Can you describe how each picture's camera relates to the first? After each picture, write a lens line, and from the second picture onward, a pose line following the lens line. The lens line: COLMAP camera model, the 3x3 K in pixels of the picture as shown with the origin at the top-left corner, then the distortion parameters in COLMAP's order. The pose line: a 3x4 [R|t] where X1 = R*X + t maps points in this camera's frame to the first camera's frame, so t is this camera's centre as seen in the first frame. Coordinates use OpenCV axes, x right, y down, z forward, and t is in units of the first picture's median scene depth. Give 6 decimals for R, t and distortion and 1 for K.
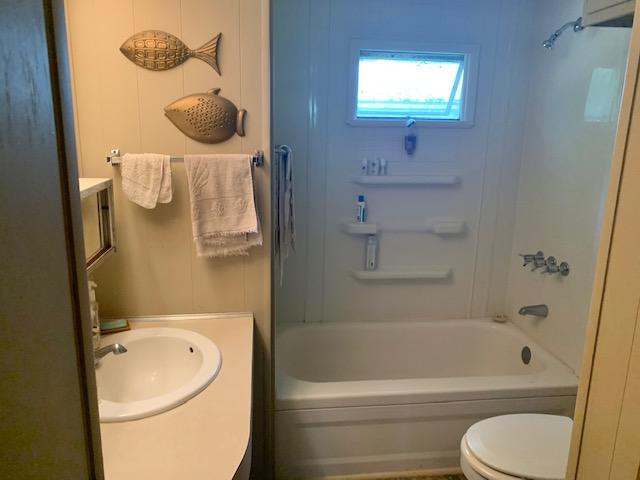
lens RADIAL K [[515.1, 0, 320.0], [0, 515.1, 240.0], [0, 0, 1]] dist [0.153421, -0.356486]
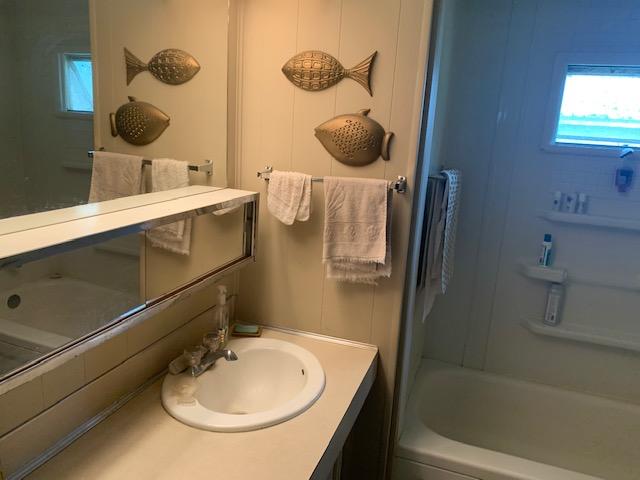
lens RADIAL K [[515.1, 0, 320.0], [0, 515.1, 240.0], [0, 0, 1]] dist [0.153421, -0.356486]
pose [[0.890274, 0.135635, -0.434758, 0.172729], [-0.142003, 0.989703, 0.017980, -0.057043], [0.432720, 0.045730, 0.900368, 0.111564]]
